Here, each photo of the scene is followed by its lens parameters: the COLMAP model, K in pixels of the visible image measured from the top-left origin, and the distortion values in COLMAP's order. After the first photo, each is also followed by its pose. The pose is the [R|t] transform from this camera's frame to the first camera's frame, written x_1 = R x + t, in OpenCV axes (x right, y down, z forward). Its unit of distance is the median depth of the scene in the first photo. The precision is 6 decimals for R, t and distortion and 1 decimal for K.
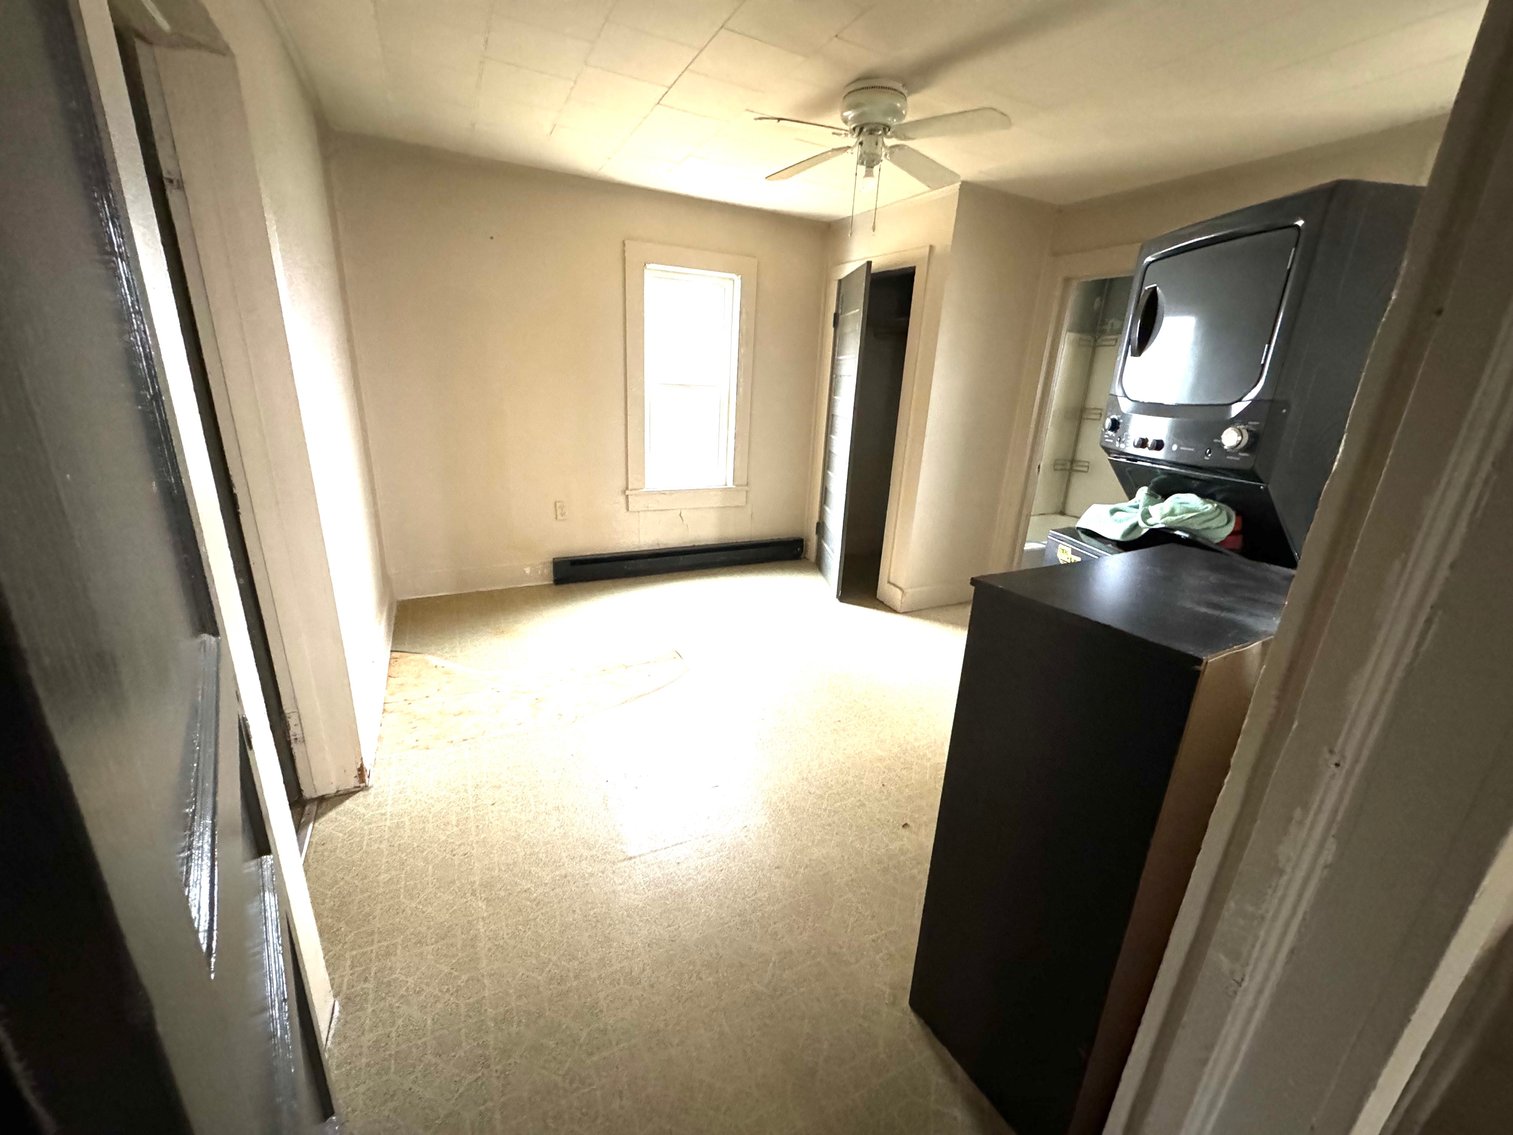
lens RADIAL K [[607.2, 0, 752.1], [0, 607.2, 565.9], [0, 0, 1]] dist [-0.002071, 0.000200]
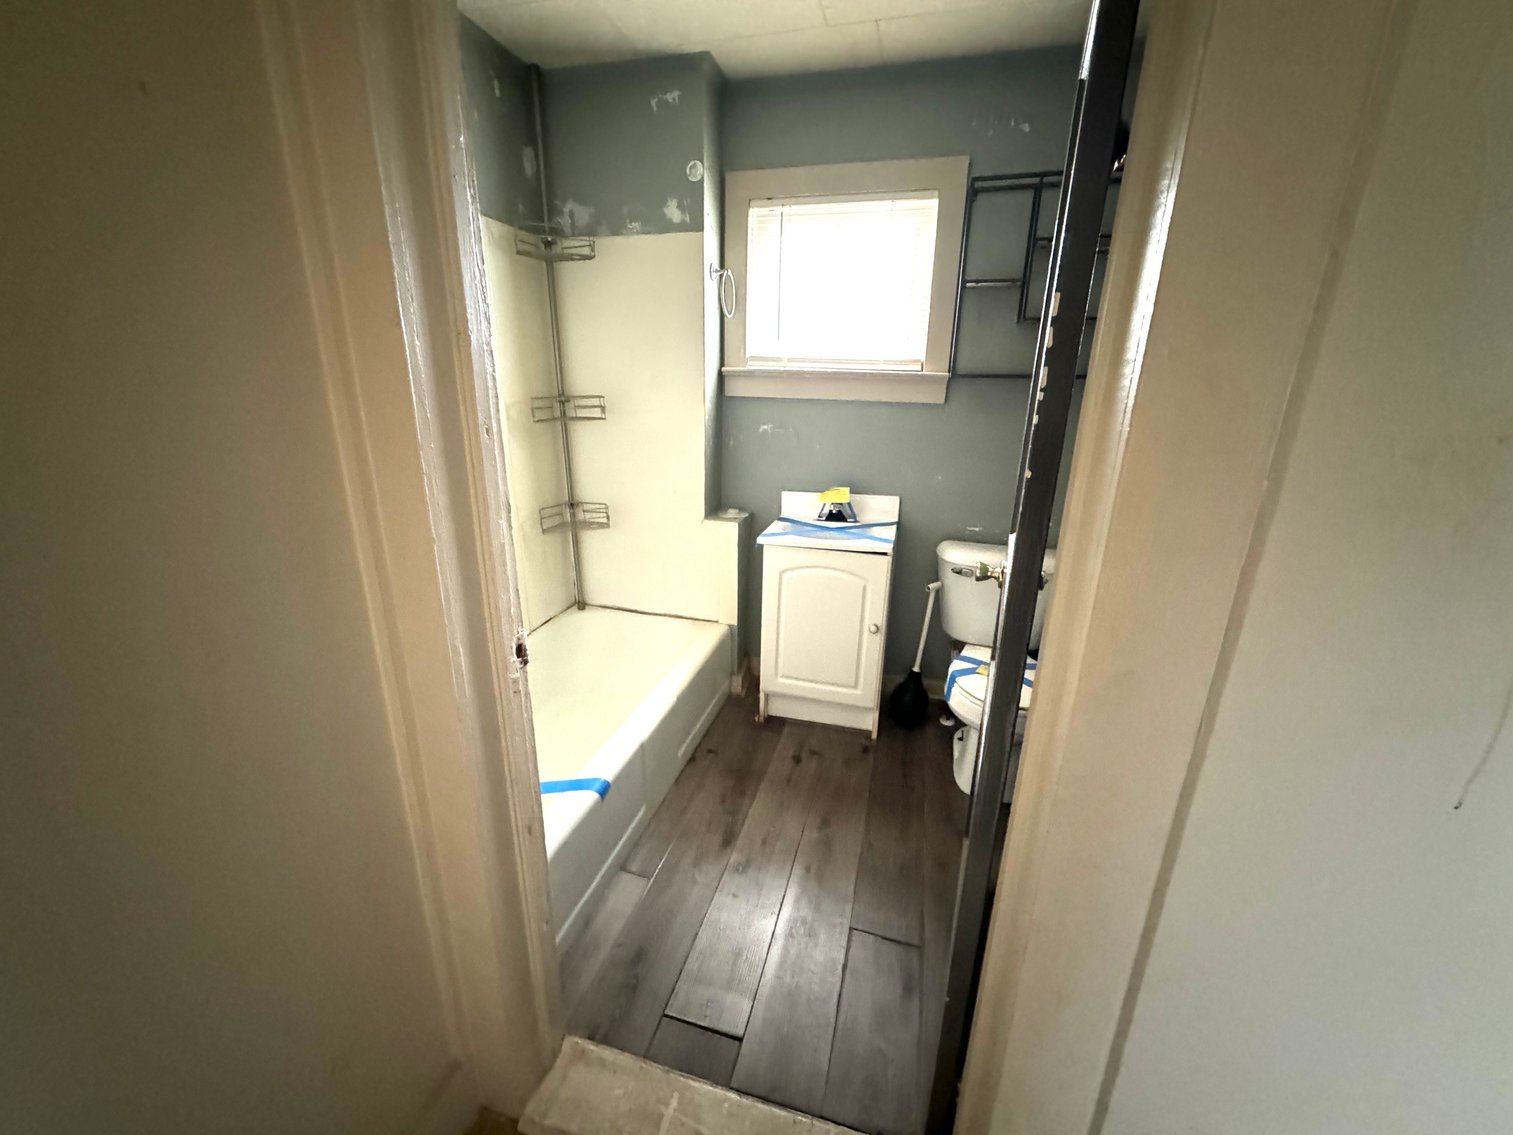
lens RADIAL K [[607.2, 0, 757.2], [0, 607.2, 564.0], [0, 0, 1]] dist [-0.002071, 0.000200]
pose [[0.673736, -0.263269, 0.690485, 0.292980], [0.241384, 0.961535, 0.131086, -0.164474], [-0.698437, 0.078355, 0.711369, 0.582365]]
